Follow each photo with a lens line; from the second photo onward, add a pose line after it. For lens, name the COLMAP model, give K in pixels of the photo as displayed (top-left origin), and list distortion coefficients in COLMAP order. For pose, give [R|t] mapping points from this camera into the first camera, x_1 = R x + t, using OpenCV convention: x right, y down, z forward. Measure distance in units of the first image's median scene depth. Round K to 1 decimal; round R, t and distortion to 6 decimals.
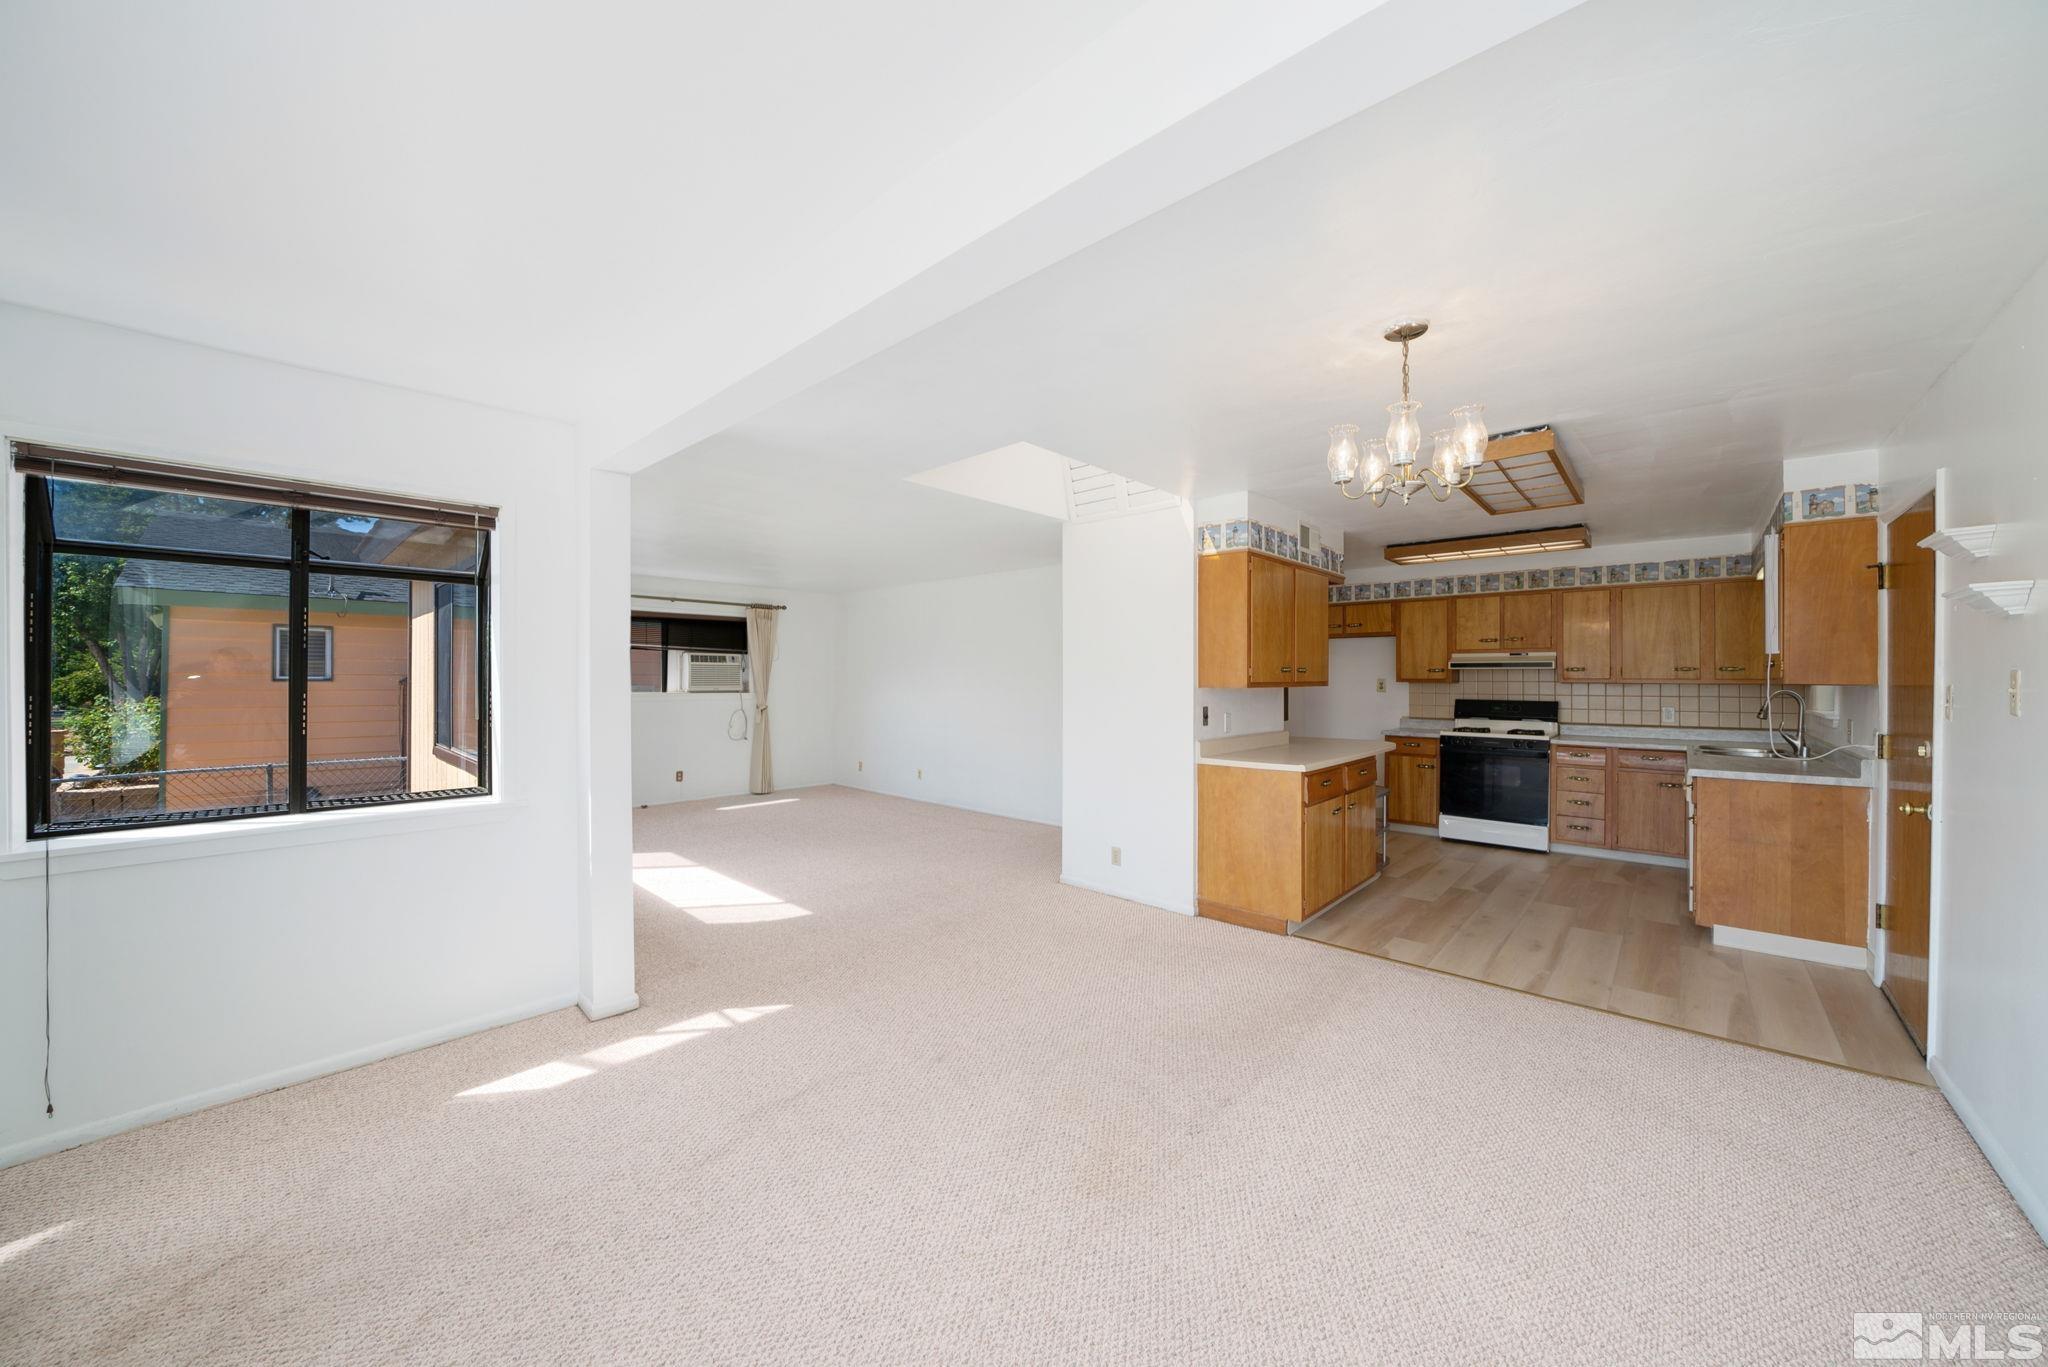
lens RADIAL K [[721.0, 0, 1038.2], [0, 721.0, 672.0], [0, 0, 1]] dist [-0.021561, 0.001662]
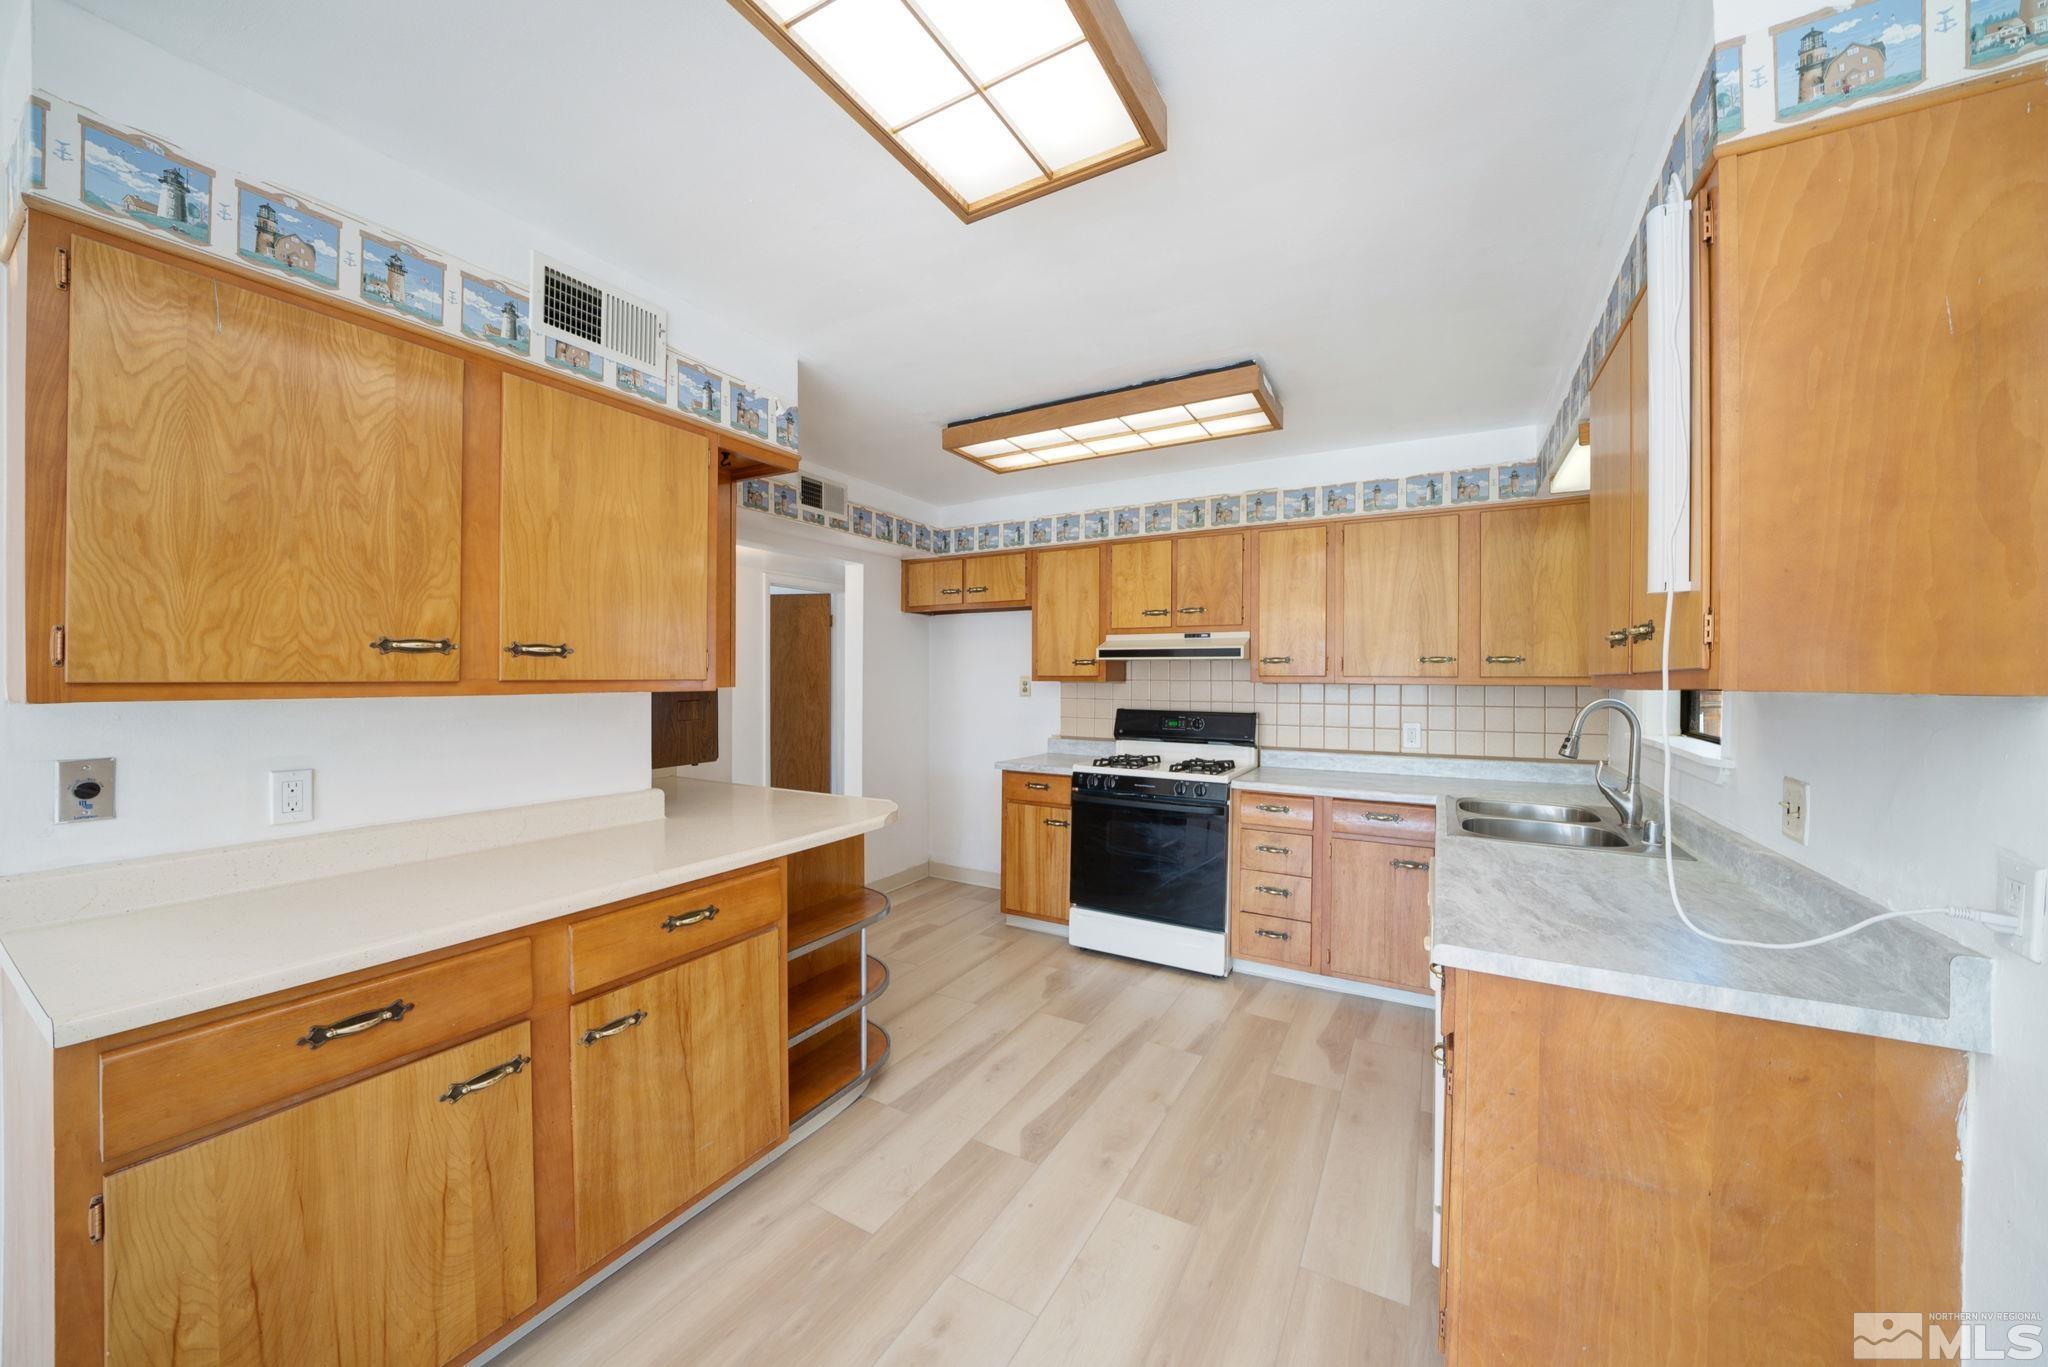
lens RADIAL K [[721.0, 0, 1030.0], [0, 721.0, 675.5], [0, 0, 1]] dist [-0.021561, 0.001662]
pose [[0.976097, 0.002711, 0.217318, 0.421184], [-0.004268, 0.999968, 0.006695, 0.005817], [-0.217293, -0.007462, 0.976078, 0.456377]]
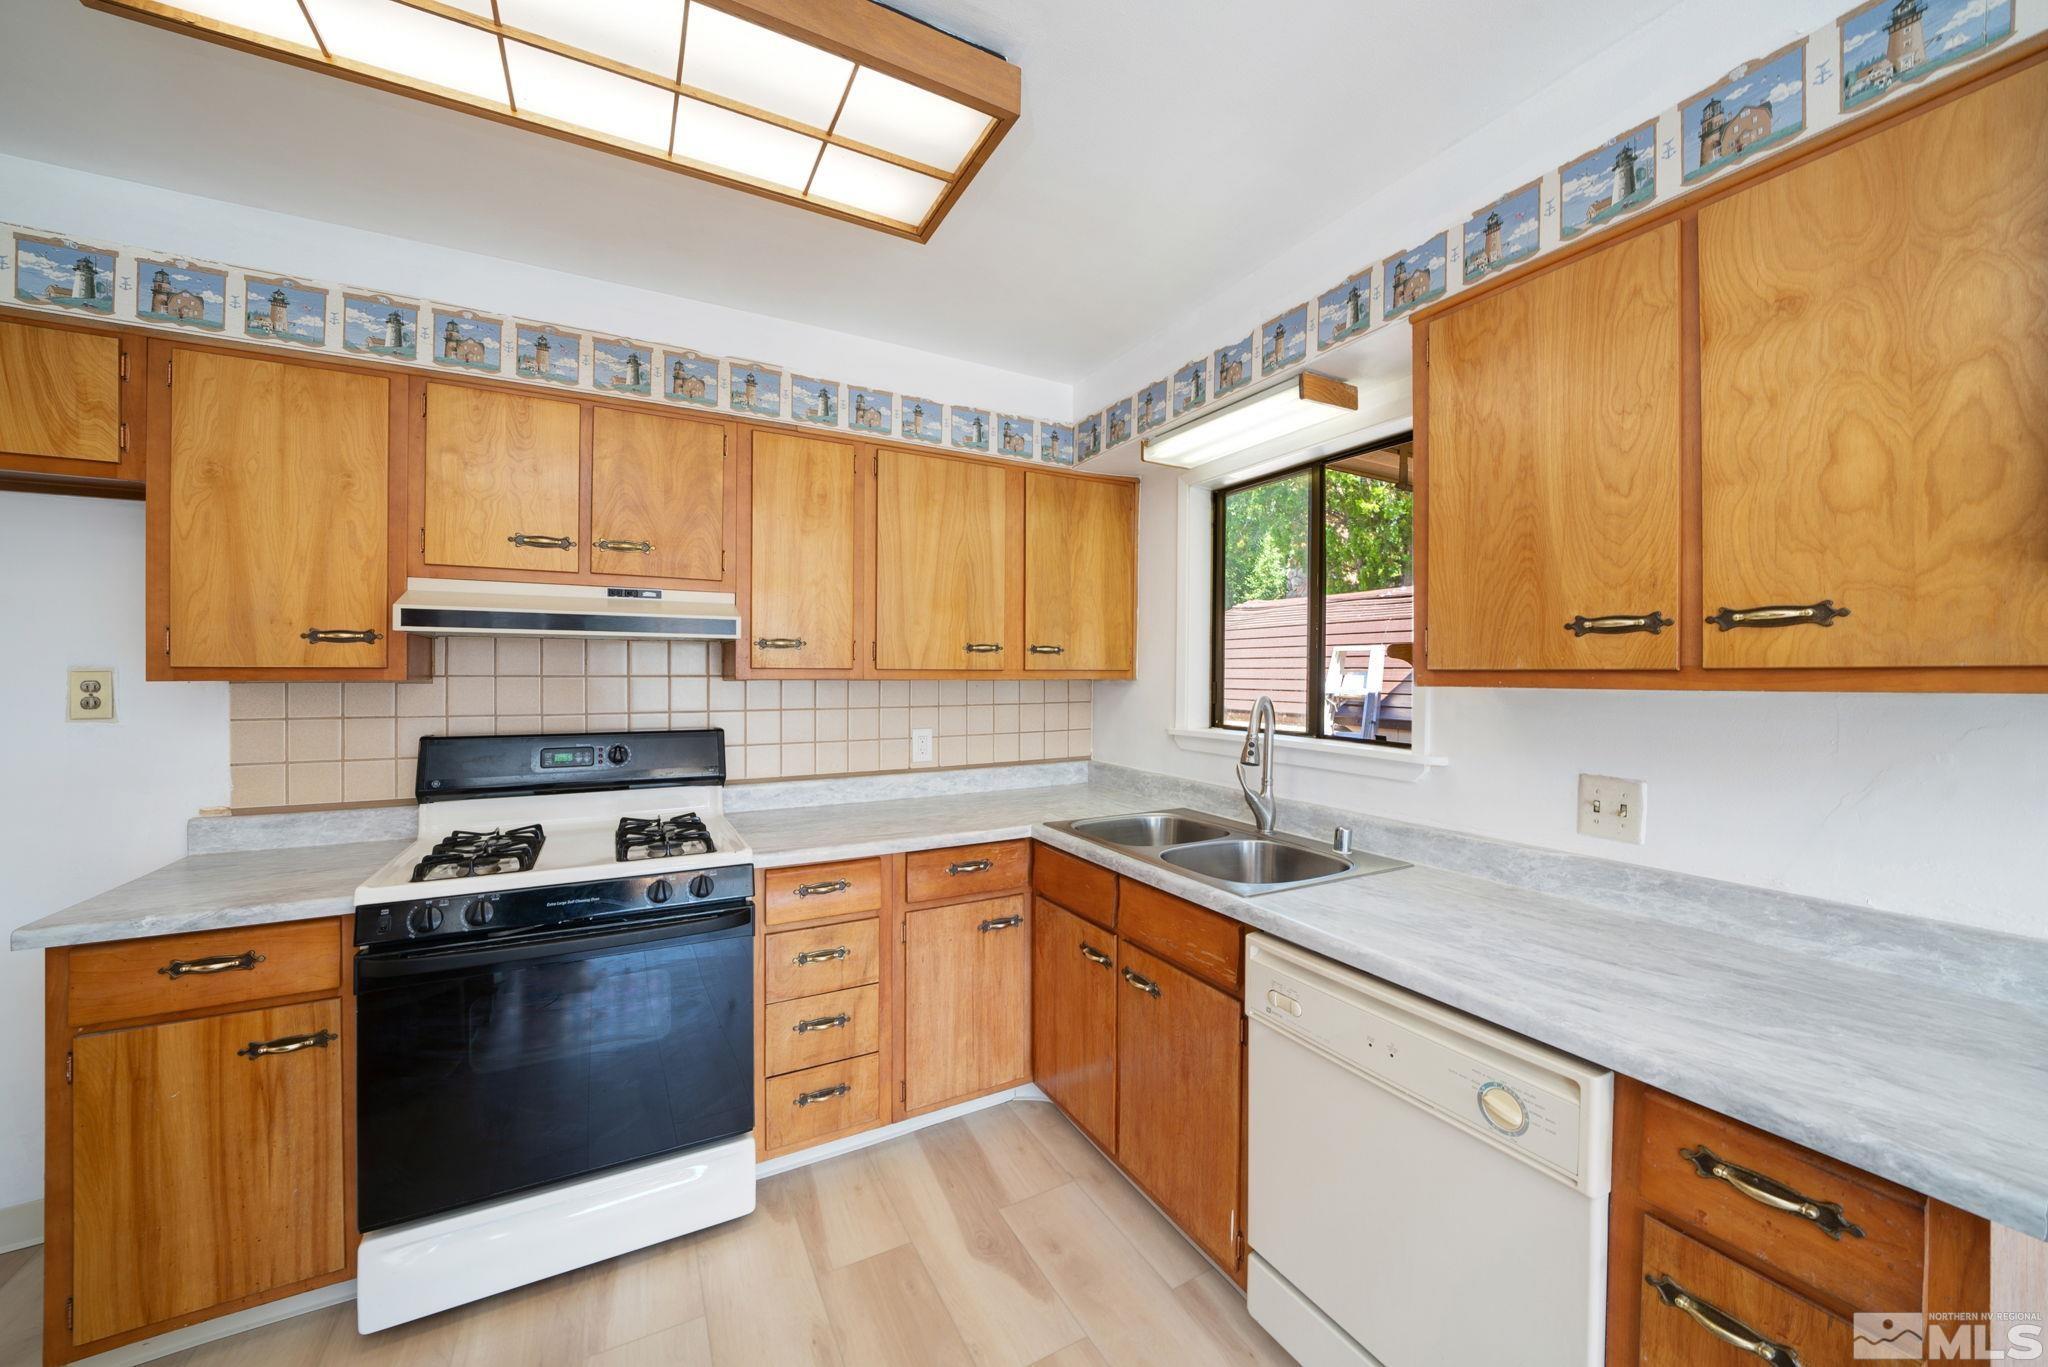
lens RADIAL K [[721.0, 0, 994.3], [0, 721.0, 677.5], [0, 0, 1]] dist [-0.021561, 0.001662]
pose [[0.339657, -0.005781, 0.940532, 0.438624], [-0.009446, 0.999910, 0.009558, 0.009470], [-0.940502, -0.012131, 0.339571, 0.766859]]
